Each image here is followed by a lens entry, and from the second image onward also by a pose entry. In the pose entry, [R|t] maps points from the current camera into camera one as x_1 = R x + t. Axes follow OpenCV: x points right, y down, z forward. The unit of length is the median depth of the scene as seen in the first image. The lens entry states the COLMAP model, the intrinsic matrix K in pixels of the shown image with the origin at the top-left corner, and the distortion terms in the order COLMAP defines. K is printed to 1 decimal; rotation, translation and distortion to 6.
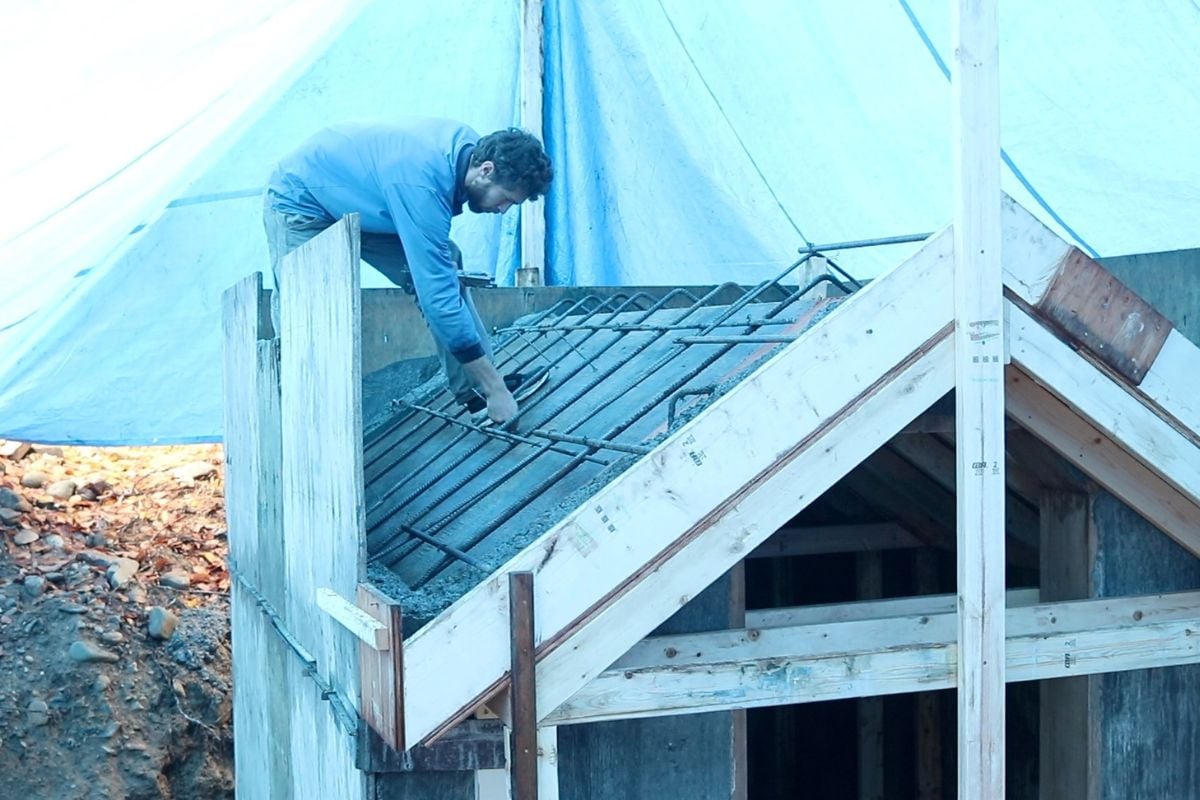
lens RADIAL K [[1557.7, 0, 602.5], [0, 1557.7, 361.3], [0, 0, 1]] dist [-0.108212, -0.002853]
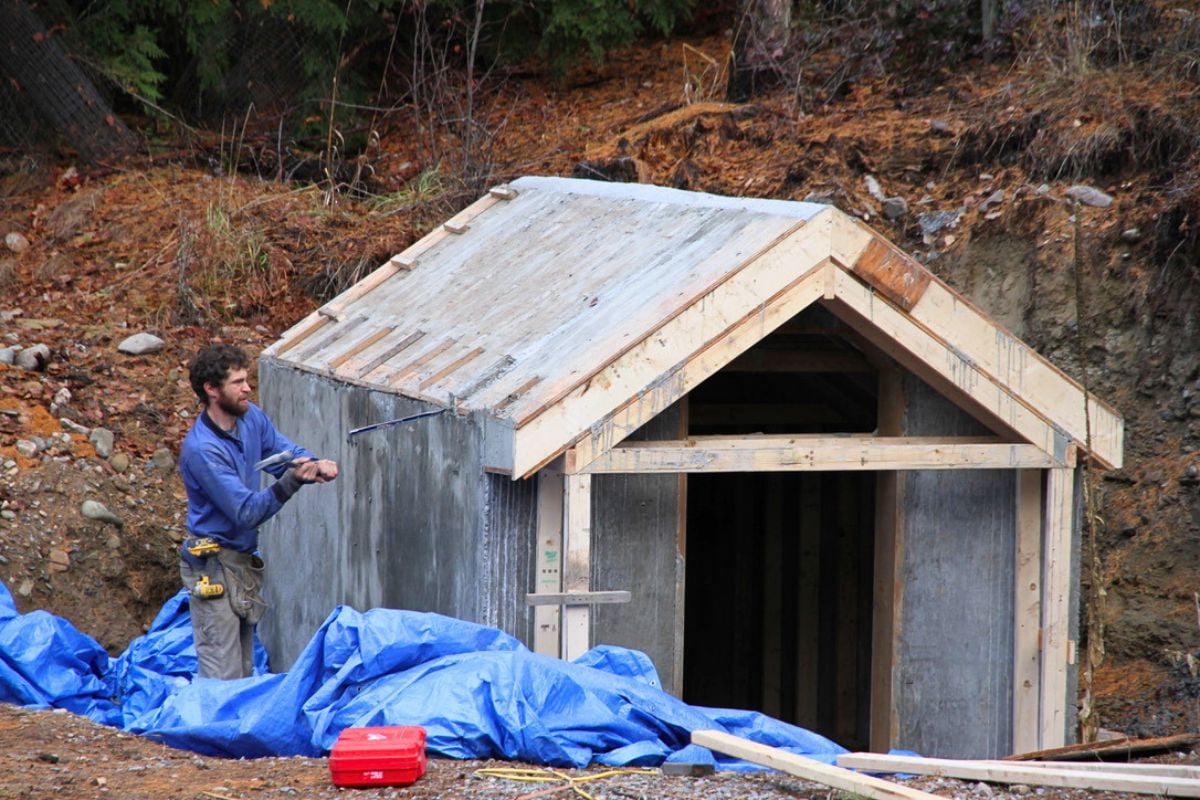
lens RADIAL K [[3405.4, 0, 600.0], [0, 3405.4, 400.0], [0, 0, 1]] dist [0.060235, 2.236442]
pose [[0.998900, 0.034700, 0.031528, -0.121336], [-0.036998, 0.996460, 0.075488, -0.149832], [-0.028797, -0.076571, 0.996648, -2.629125]]
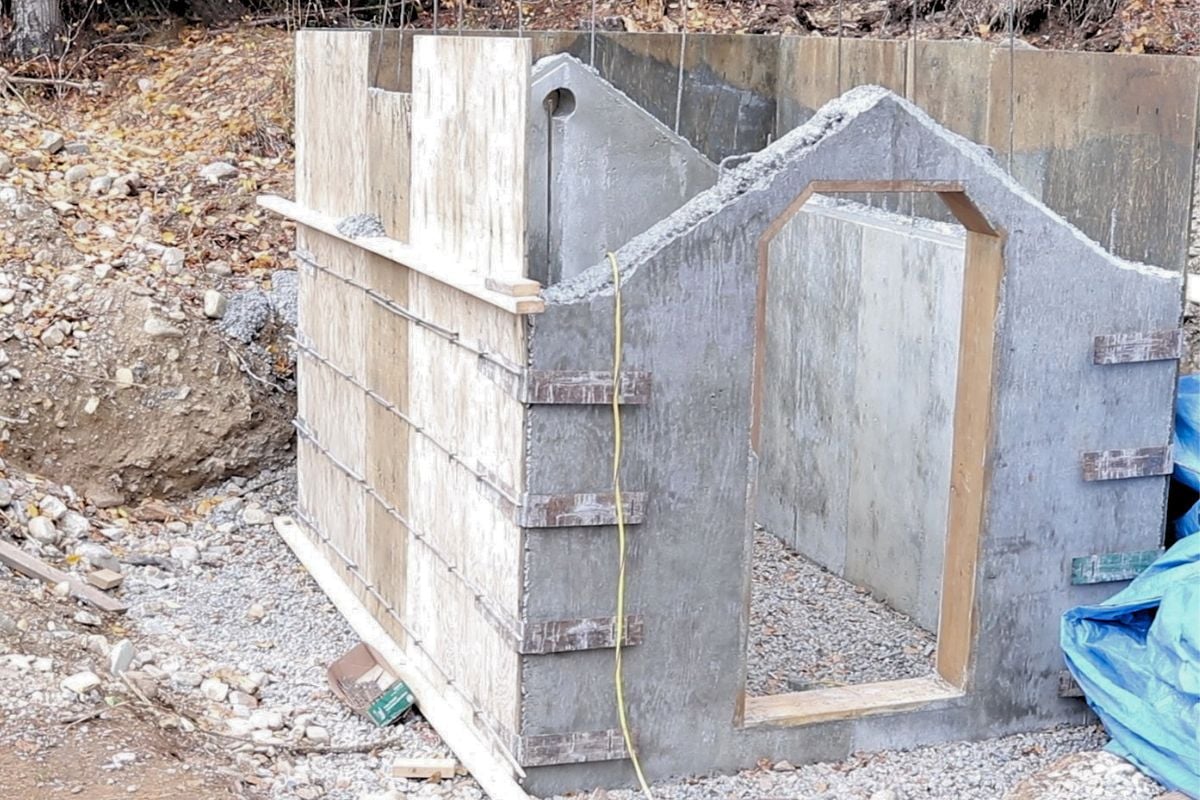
lens RADIAL K [[1730.6, 0, 536.4], [0, 1730.6, 299.7], [0, 0, 1]] dist [-0.111843, -0.053652]
pose [[0.999072, 0.033215, 0.027414, -0.161132], [-0.037044, 0.987434, 0.153629, -0.088030], [-0.021967, -0.154502, 0.987748, -0.593911]]
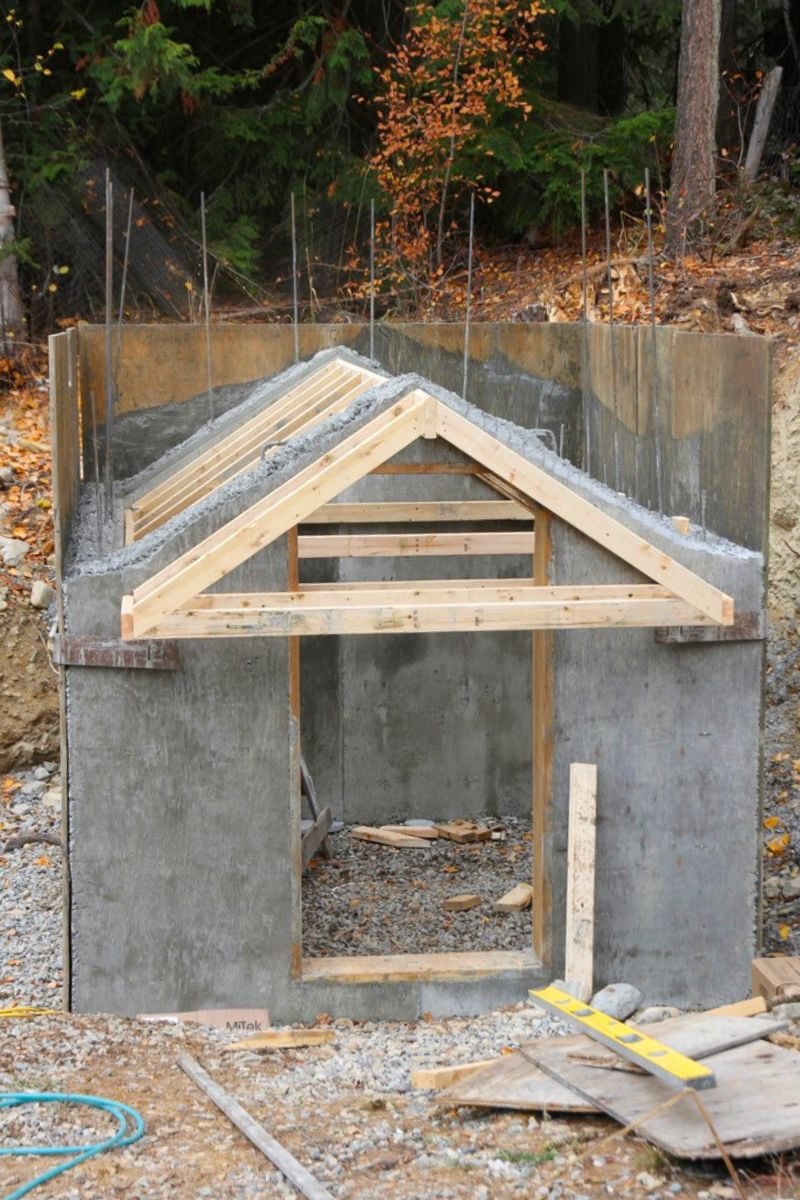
lens RADIAL K [[1962.2, 0, 400.0], [0, 1962.2, 600.0], [0, 0, 1]] dist [0.138275, -0.017188]
pose [[0.984977, 0.041223, -0.167693, 0.497067], [-0.016410, 0.989039, 0.146742, -0.113252], [0.171904, -0.141786, 0.974857, -0.904604]]
